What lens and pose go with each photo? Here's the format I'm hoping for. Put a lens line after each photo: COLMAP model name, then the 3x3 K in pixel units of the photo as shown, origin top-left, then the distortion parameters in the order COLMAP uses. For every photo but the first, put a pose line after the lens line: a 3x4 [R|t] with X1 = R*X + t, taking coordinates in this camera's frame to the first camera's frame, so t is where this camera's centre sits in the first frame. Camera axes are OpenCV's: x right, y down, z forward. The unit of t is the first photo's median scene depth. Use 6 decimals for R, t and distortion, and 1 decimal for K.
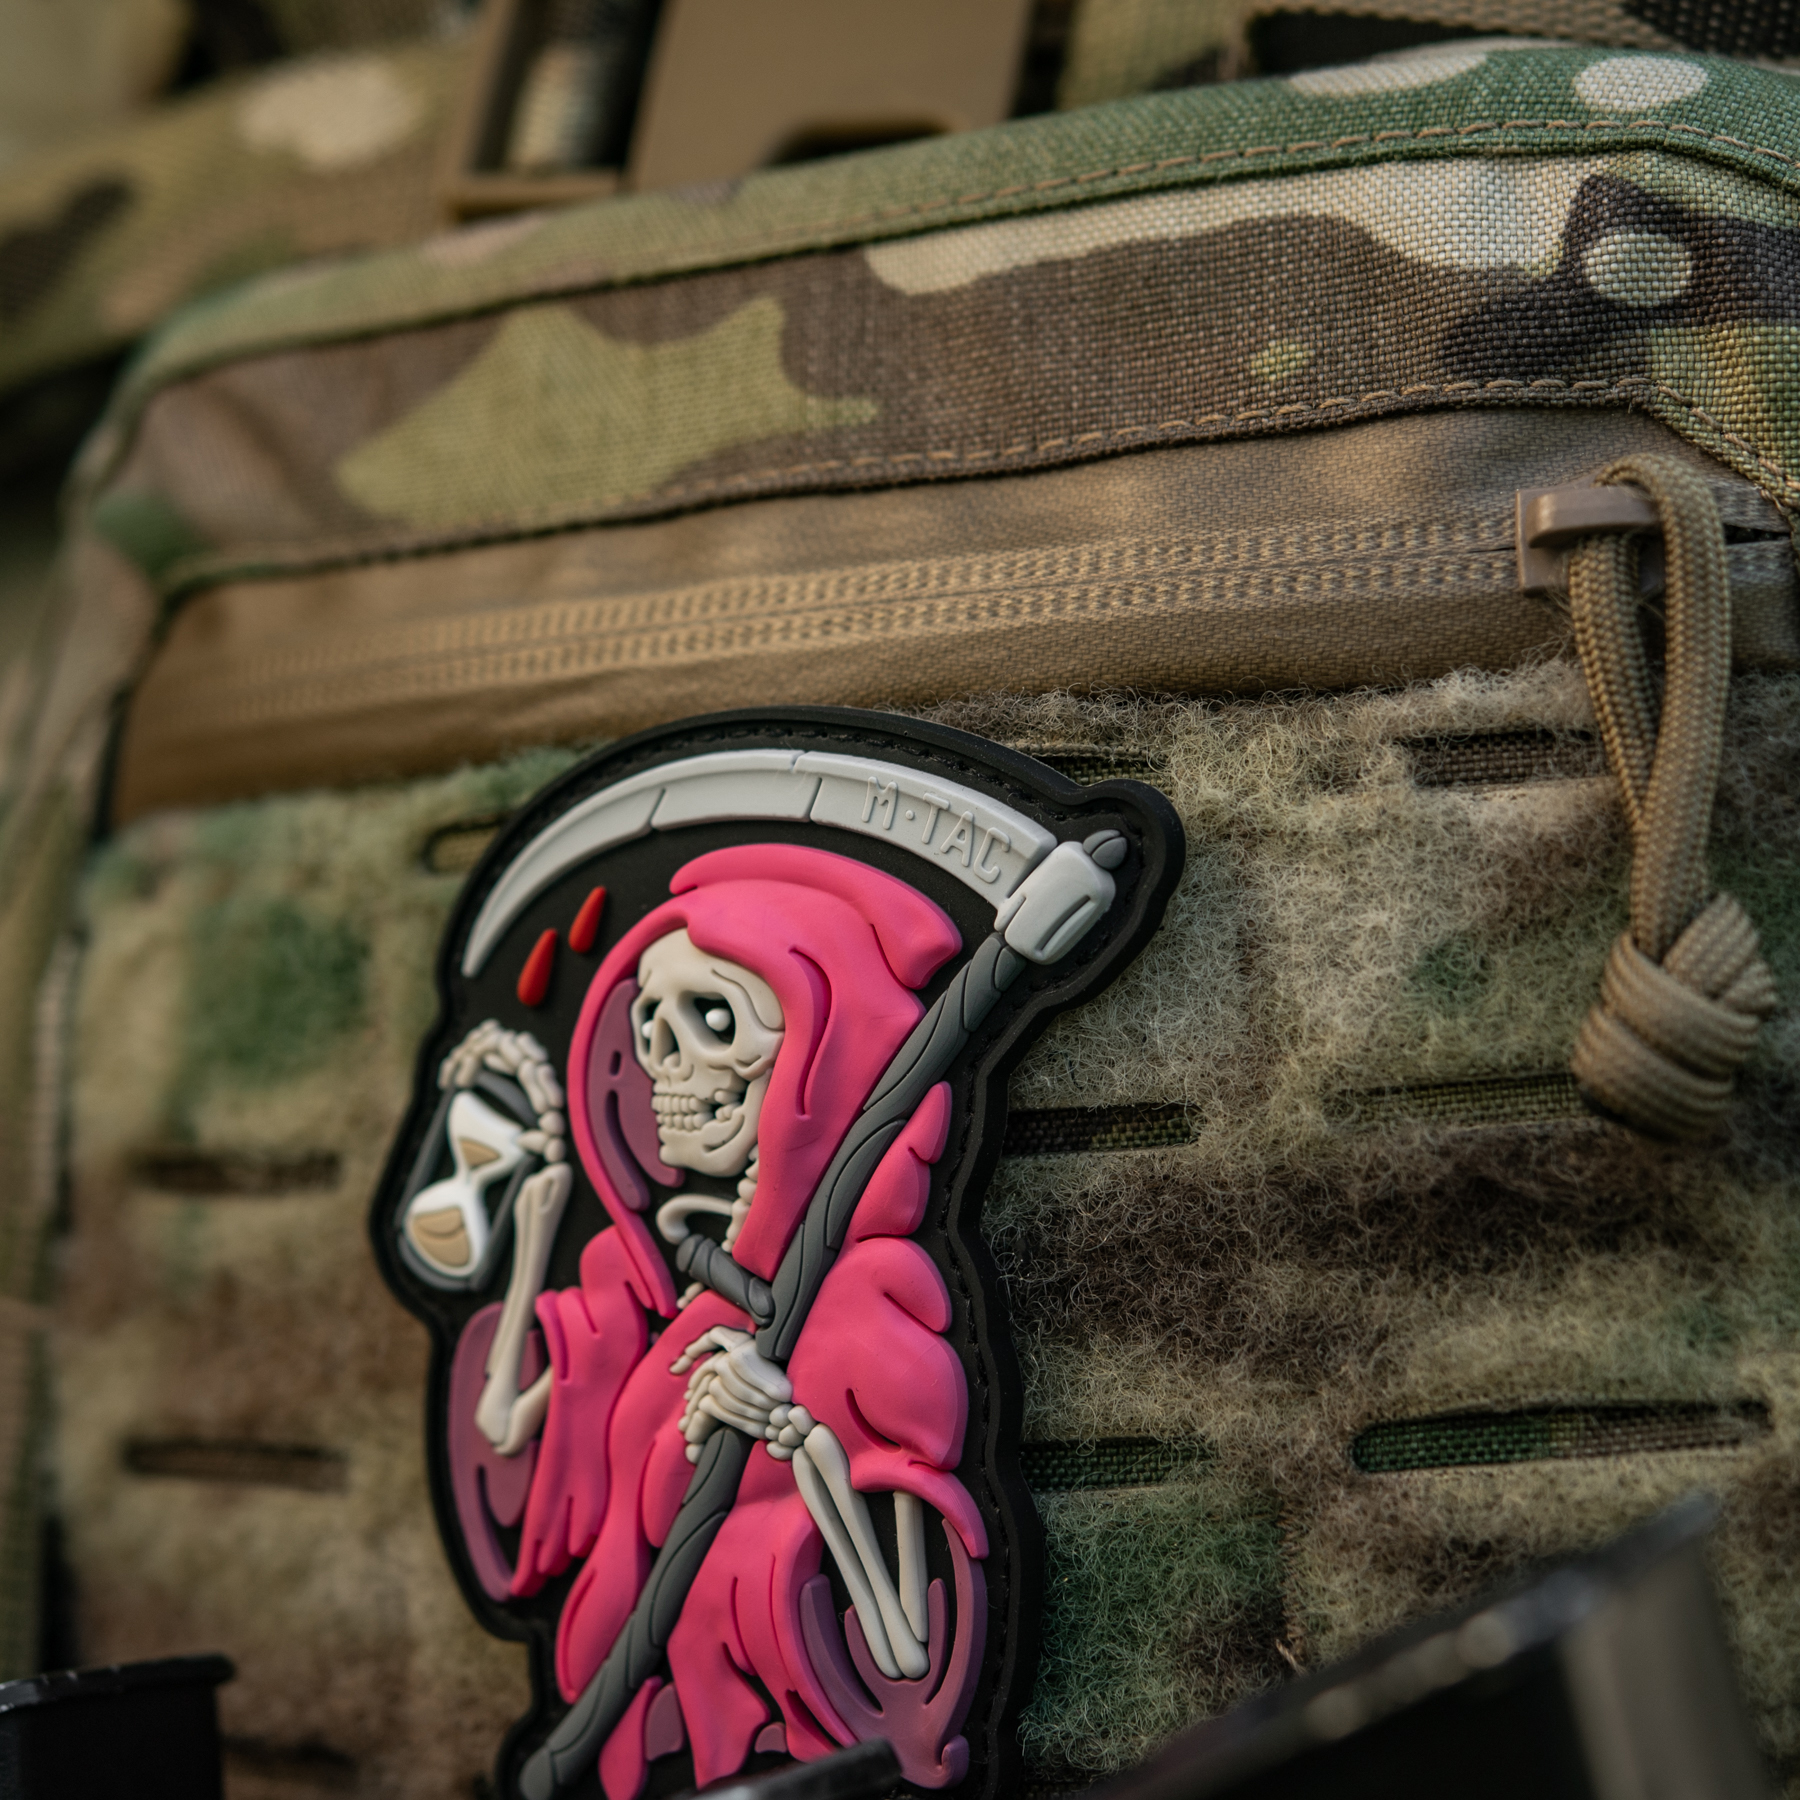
lens RADIAL K [[5379.8, 0, 900.0], [0, 5379.8, 900.0], [0, 0, 1]] dist [-0.082326, 0.437538]
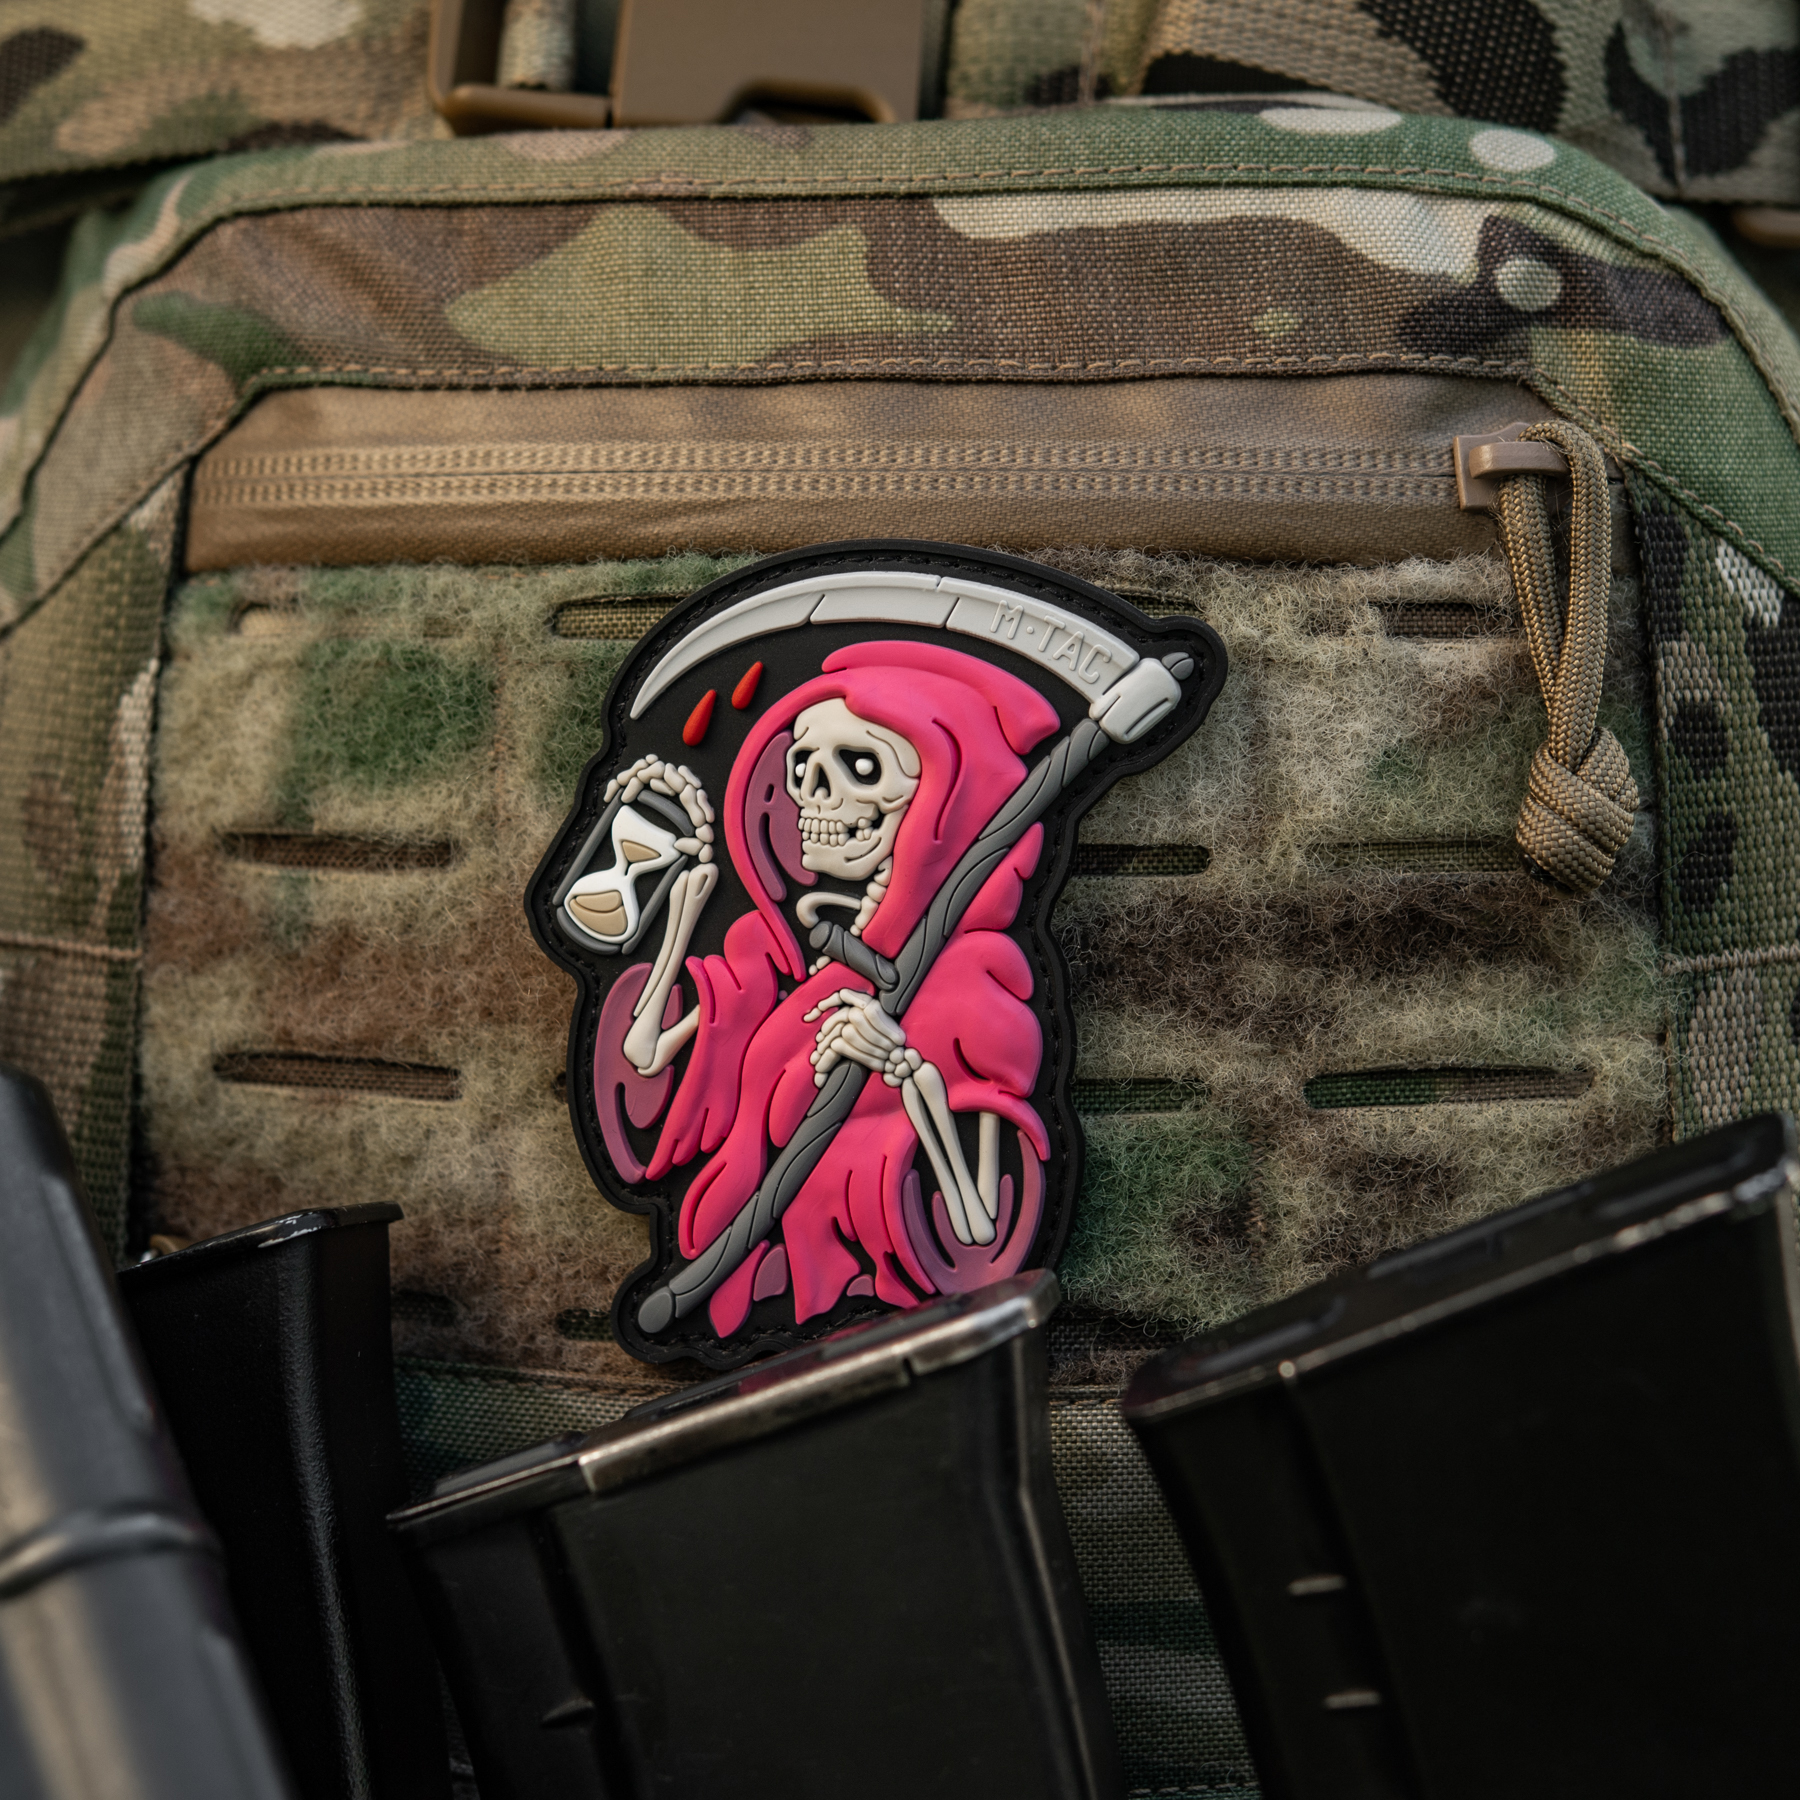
lens RADIAL K [[4955.6, 0, 900.0], [0, 4955.6, 900.0], [0, 0, 1]] dist [0.050613, -0.974861]
pose [[0.914433, 0.041202, 0.402634, -0.537454], [-0.071450, 0.995614, 0.060391, -0.021105], [-0.398380, -0.083992, 0.913367, -0.163106]]
